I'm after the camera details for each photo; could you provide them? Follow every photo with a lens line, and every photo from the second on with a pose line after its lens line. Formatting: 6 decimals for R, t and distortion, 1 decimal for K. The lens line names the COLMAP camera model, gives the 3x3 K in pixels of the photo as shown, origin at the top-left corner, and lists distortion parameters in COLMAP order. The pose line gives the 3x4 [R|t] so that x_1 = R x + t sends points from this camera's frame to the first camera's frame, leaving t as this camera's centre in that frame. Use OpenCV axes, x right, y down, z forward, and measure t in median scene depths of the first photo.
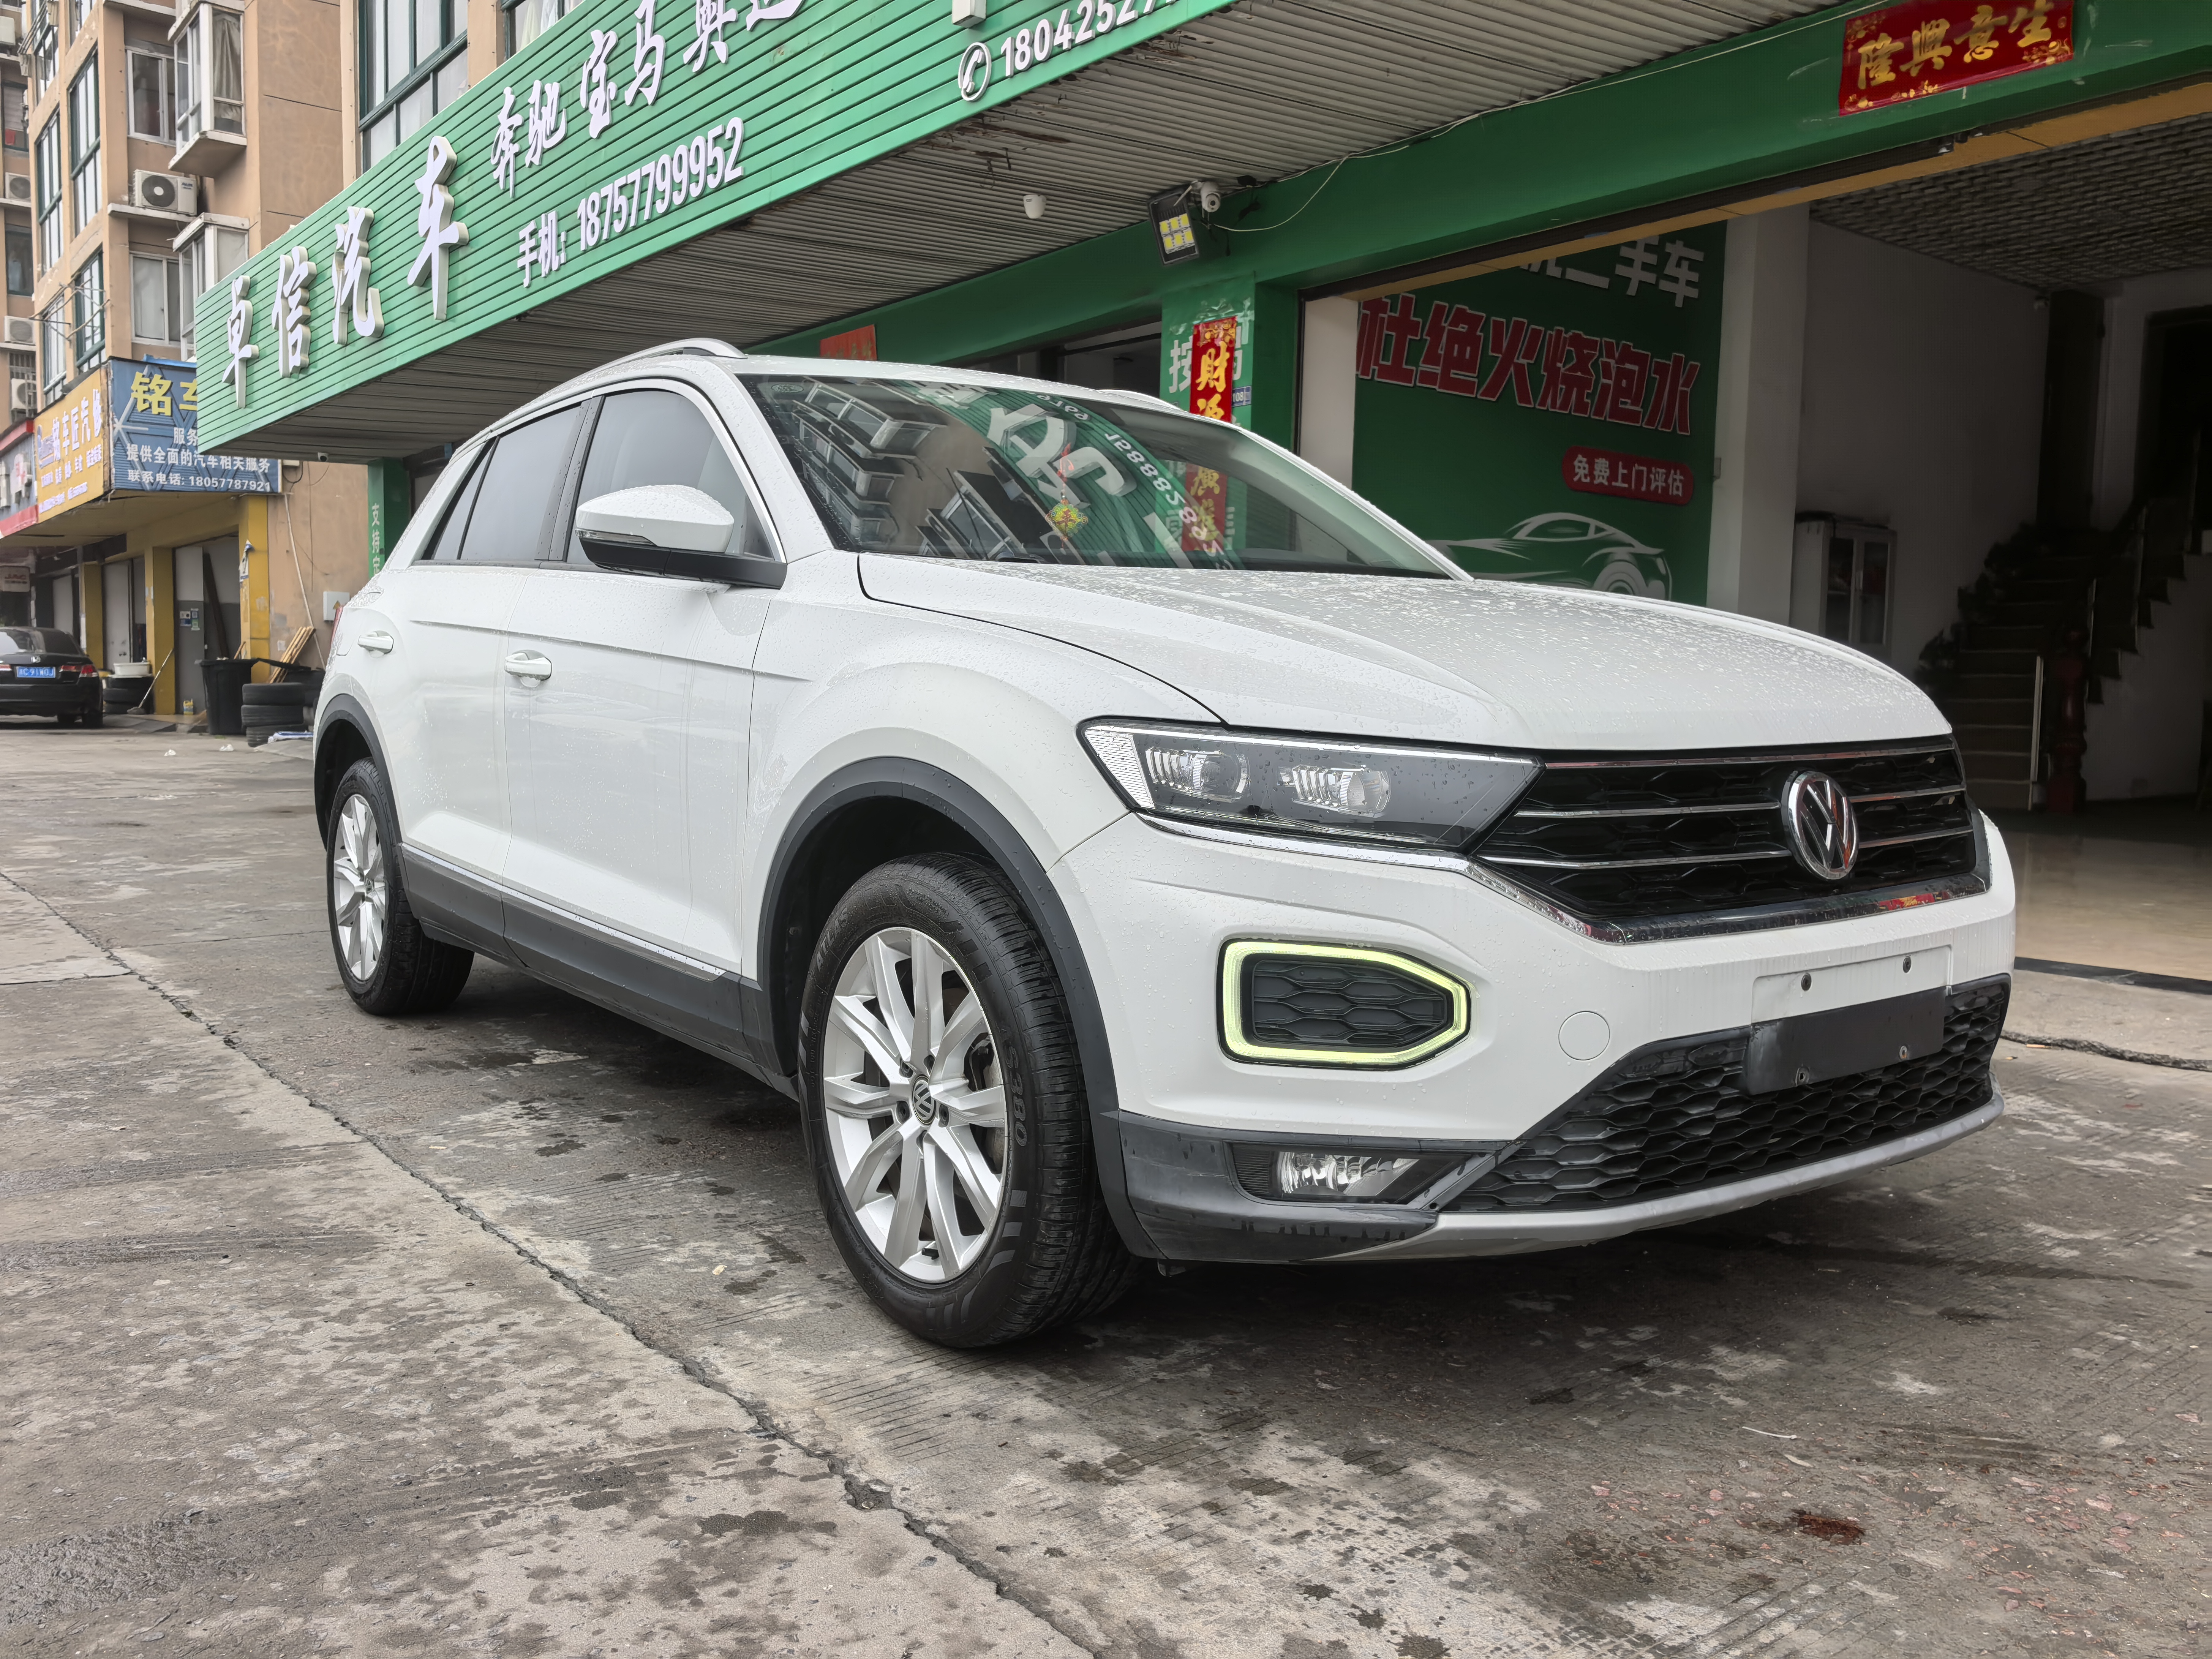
lens RADIAL K [[1773.4, 0, 1086.7], [0, 1773.4, 857.1], [0, 0, 1]] dist [0.028299, -0.037471]
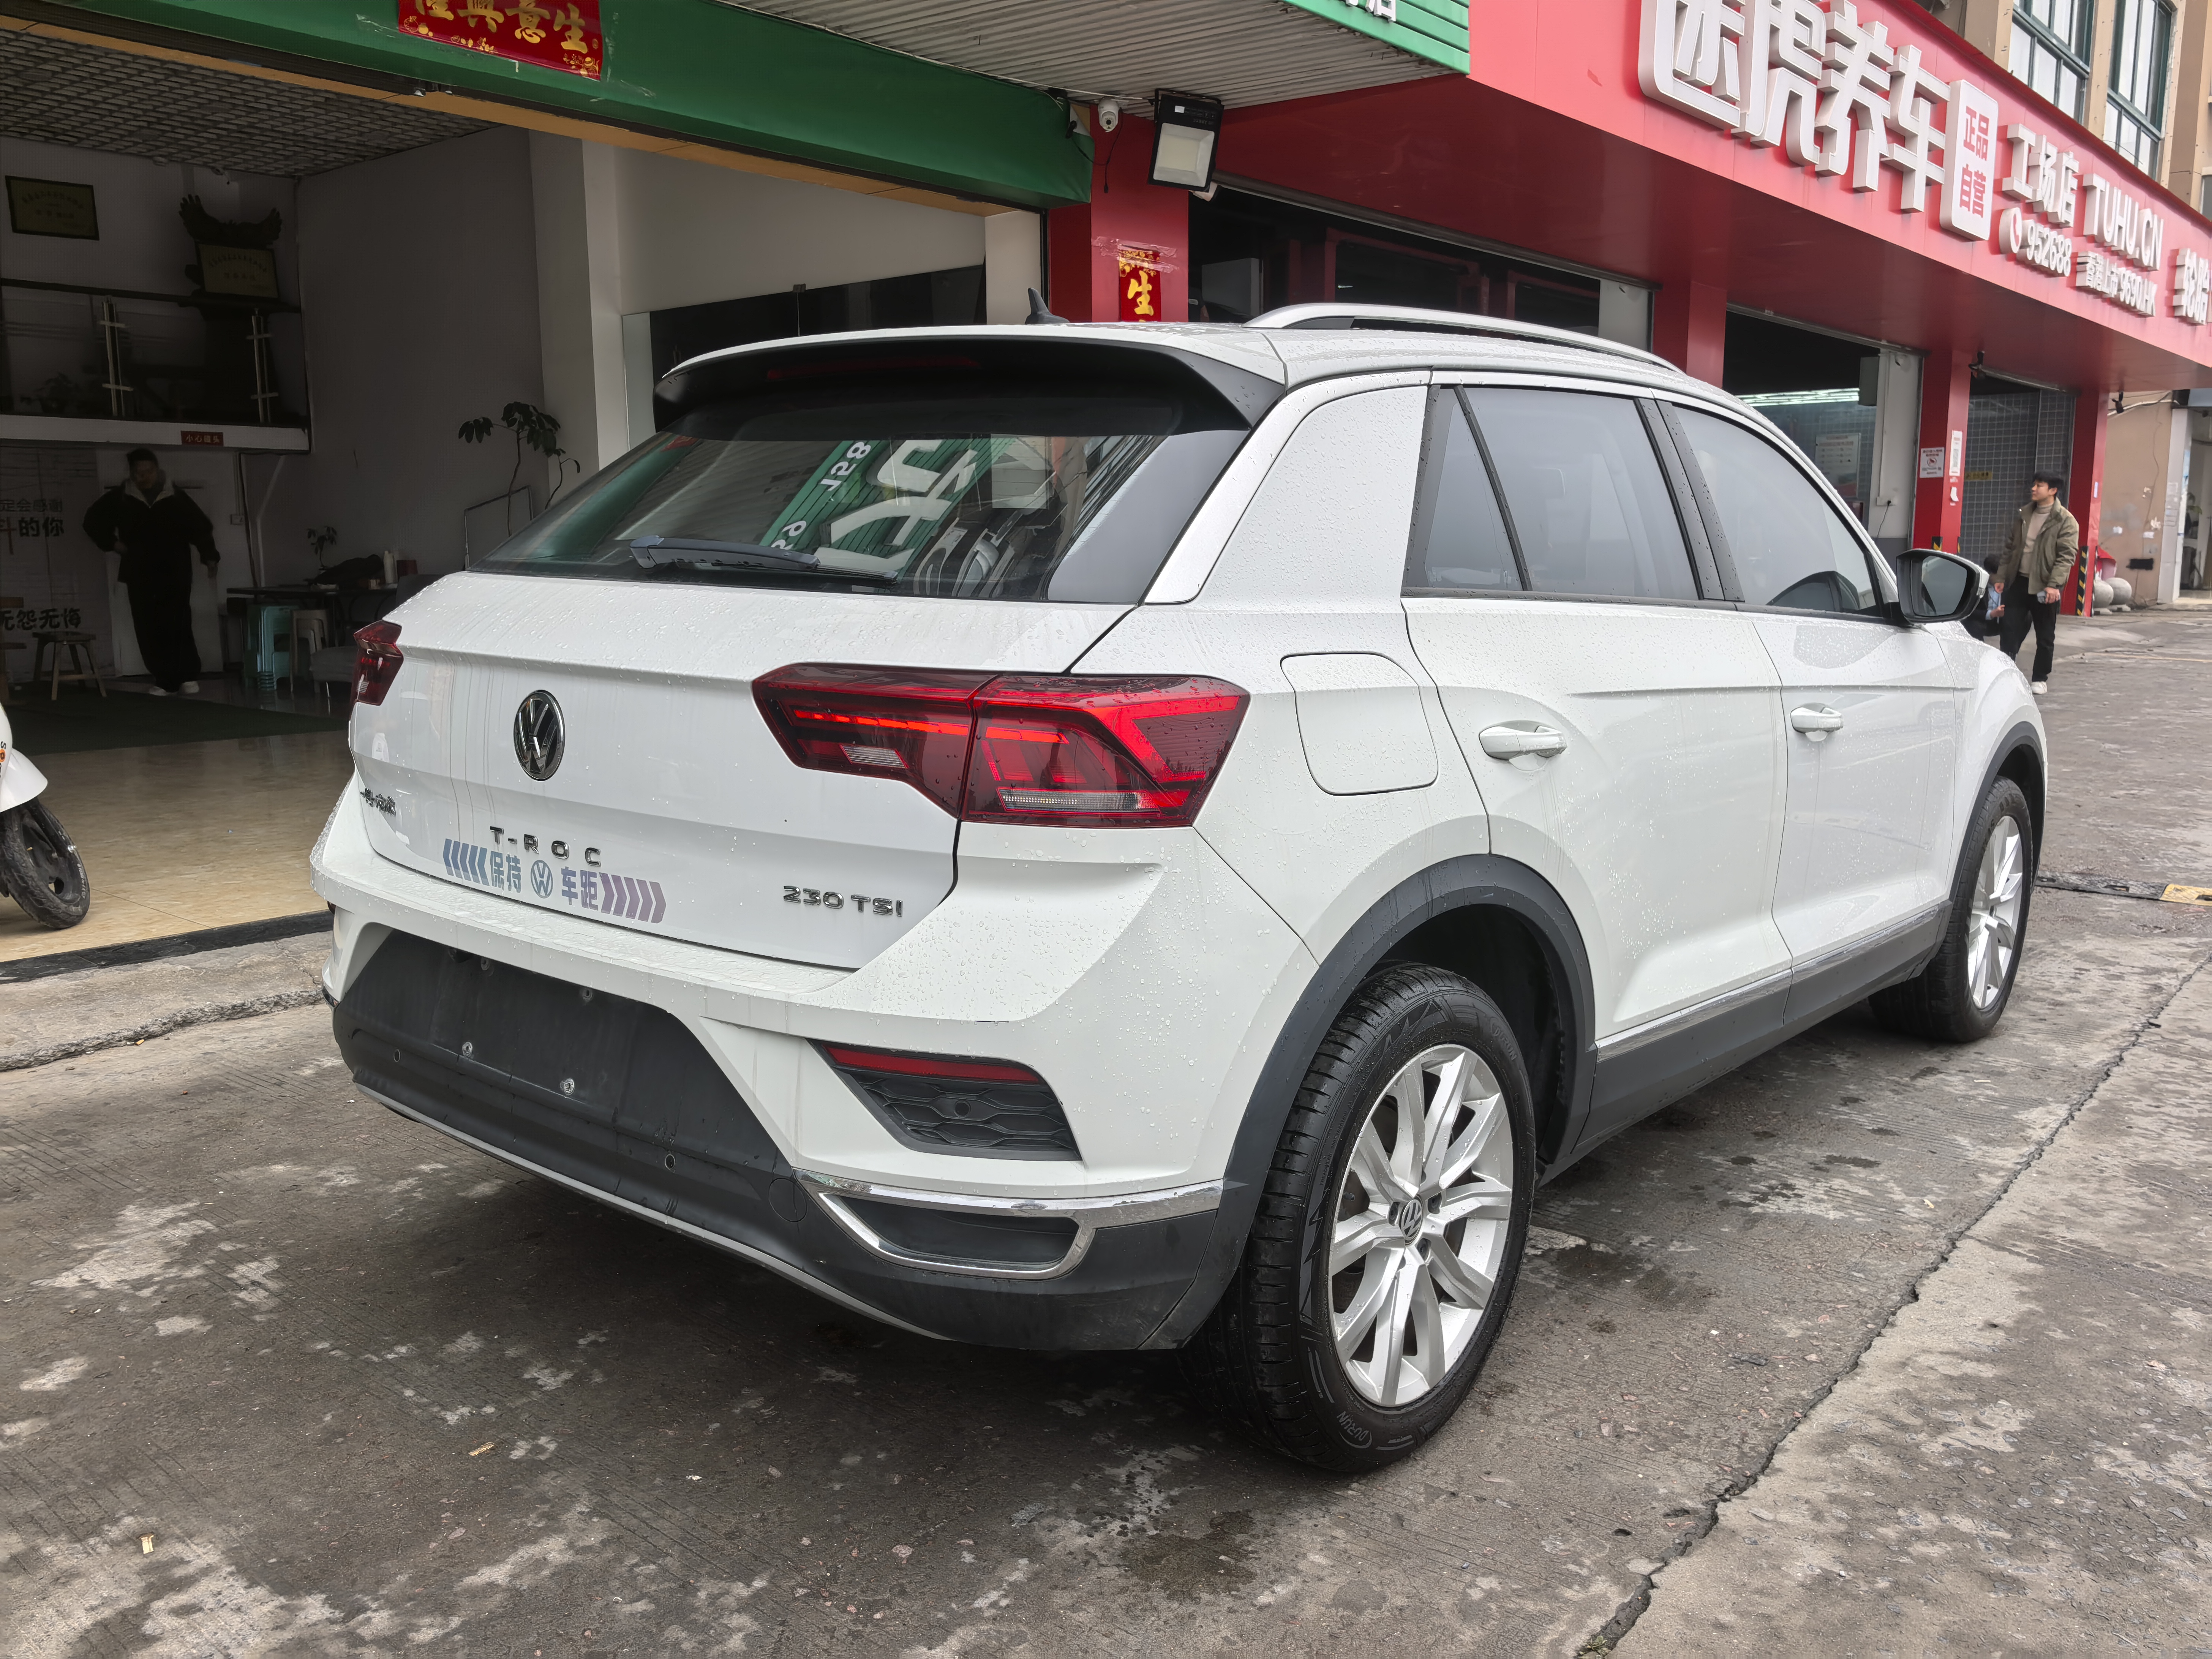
lens RADIAL K [[1773.4, 0, 1086.7], [0, 1773.4, 857.1], [0, 0, 1]] dist [0.028299, -0.037471]
pose [[-0.217003, -0.184580, 0.958561, -1.607689], [0.094644, 0.973356, 0.208855, -0.377815], [-0.971572, 0.136044, -0.193752, 2.209856]]
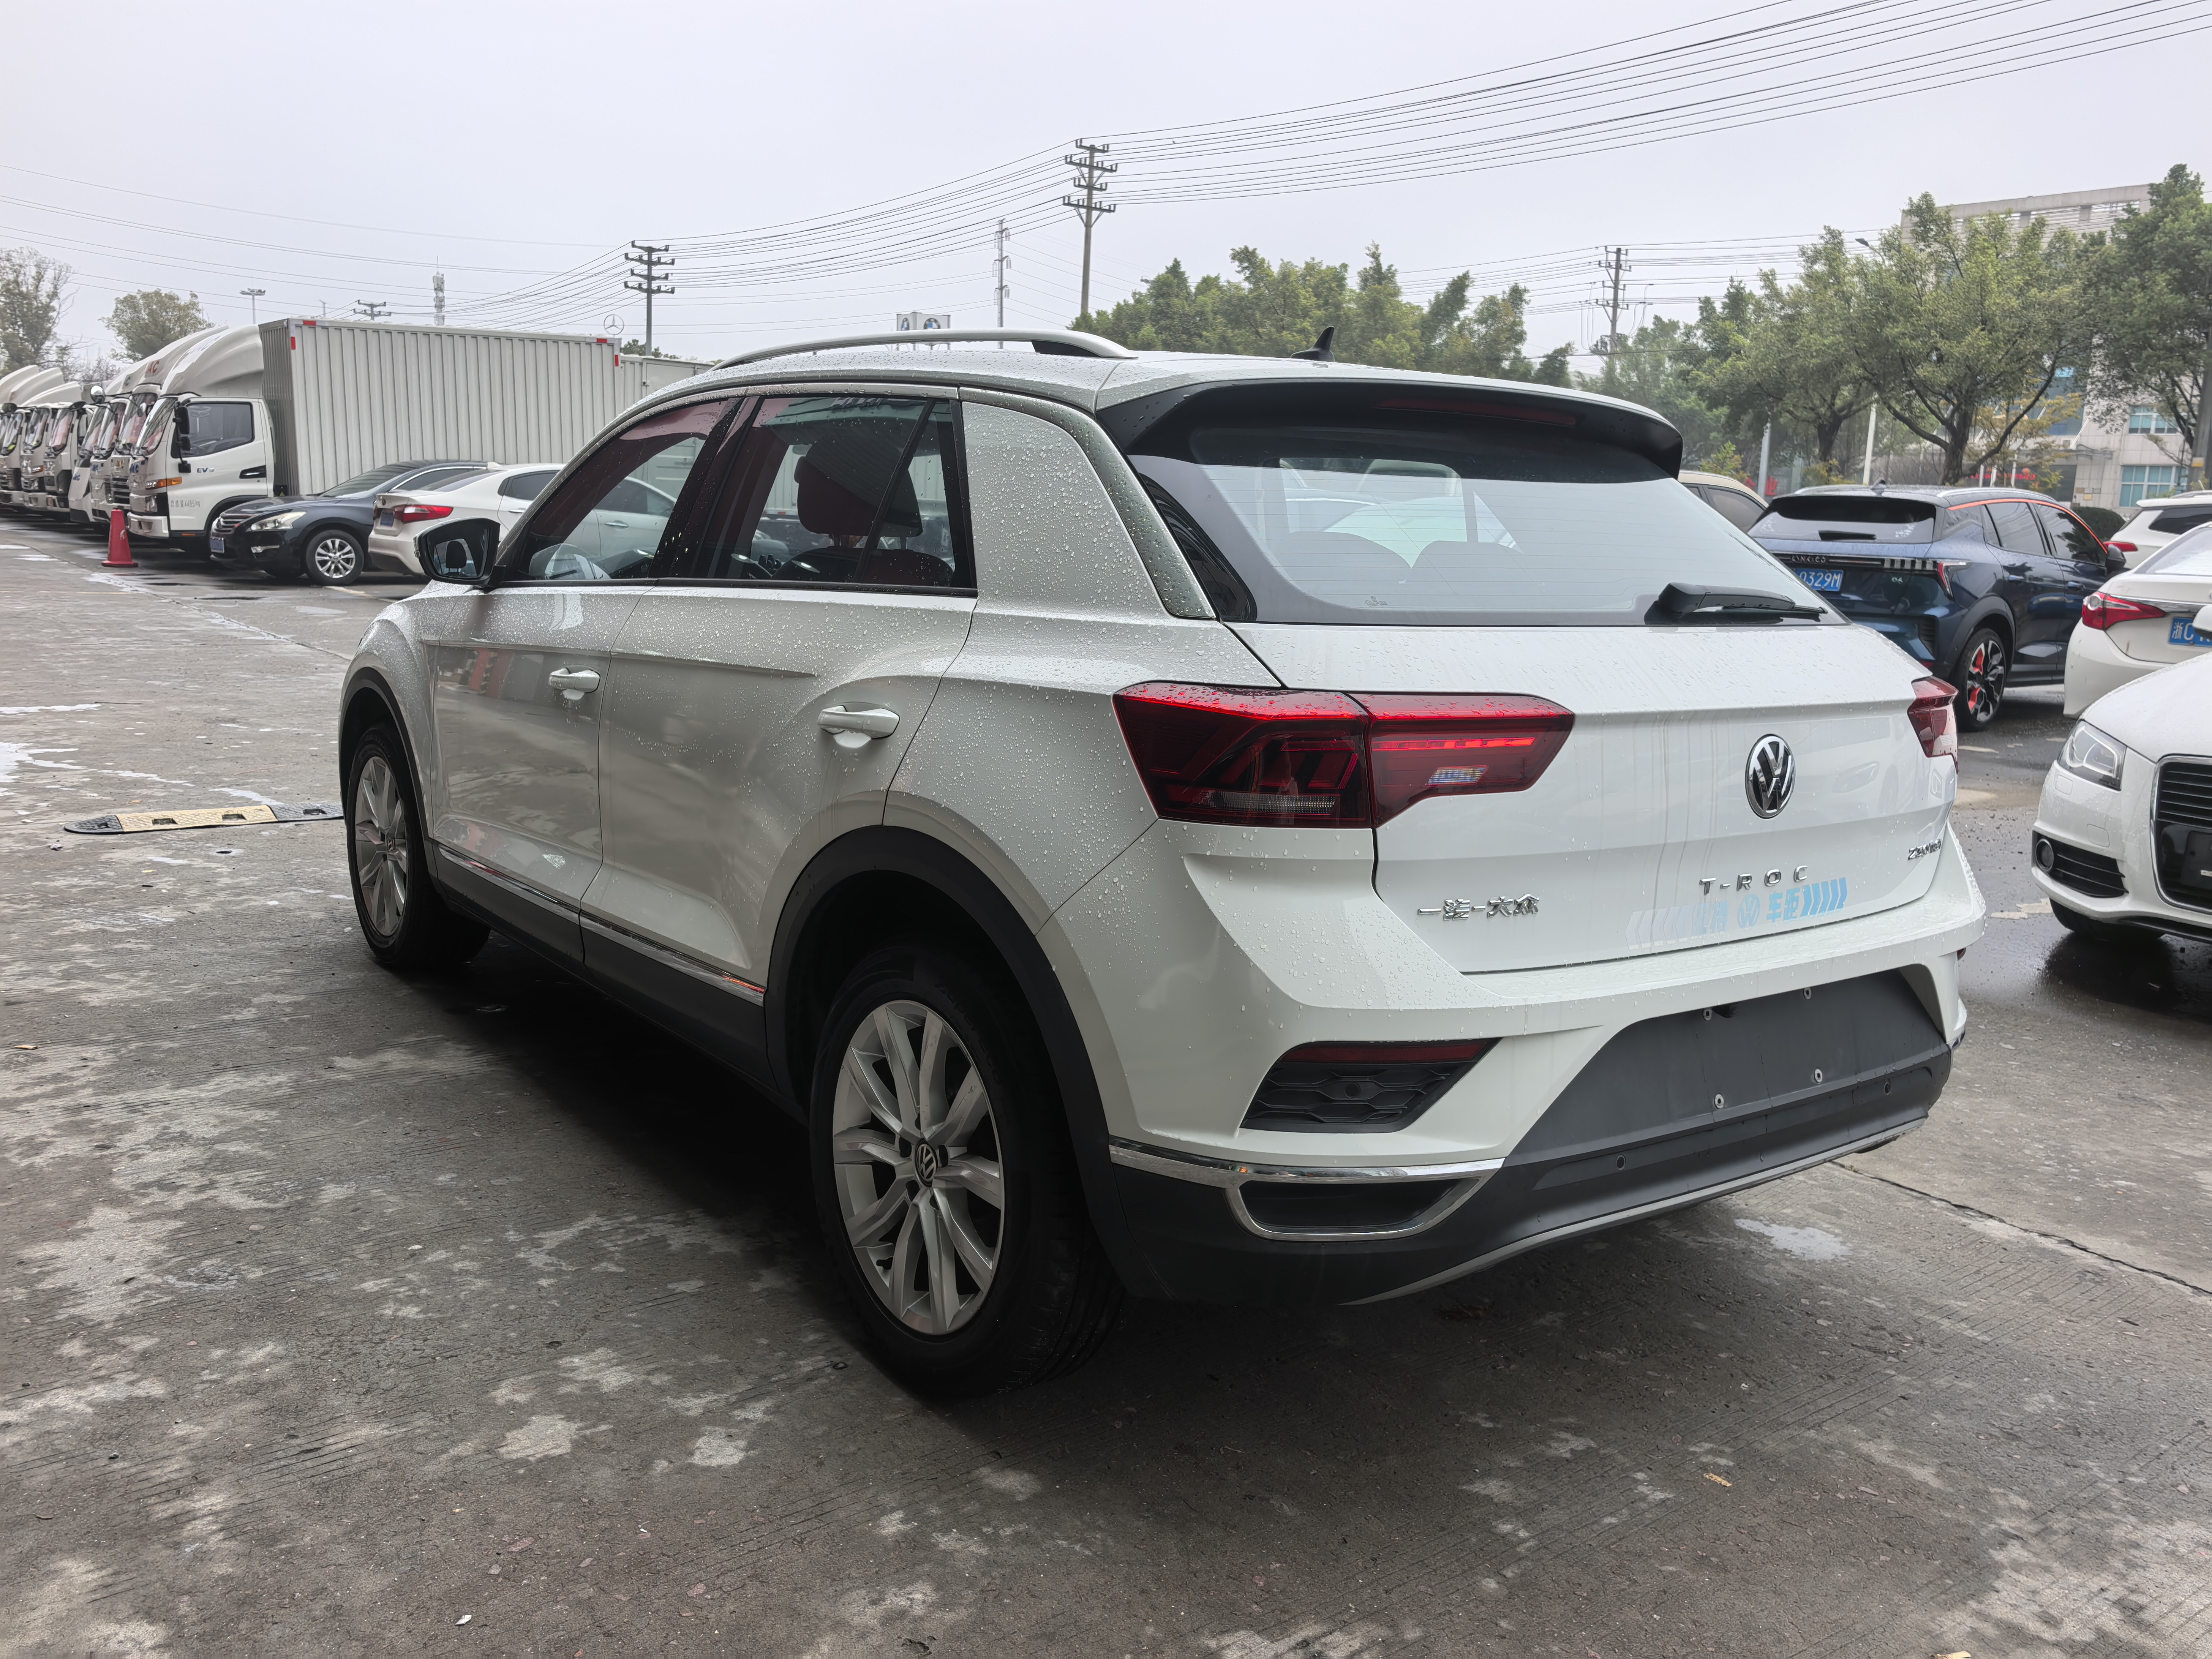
lens RADIAL K [[1773.4, 0, 1086.7], [0, 1773.4, 857.1], [0, 0, 1]] dist [0.028299, -0.037471]
pose [[-0.998647, -0.051181, -0.009168, -0.264408], [-0.051622, 0.954849, 0.292572, -0.499331], [-0.006220, 0.292650, -0.956199, 3.254712]]
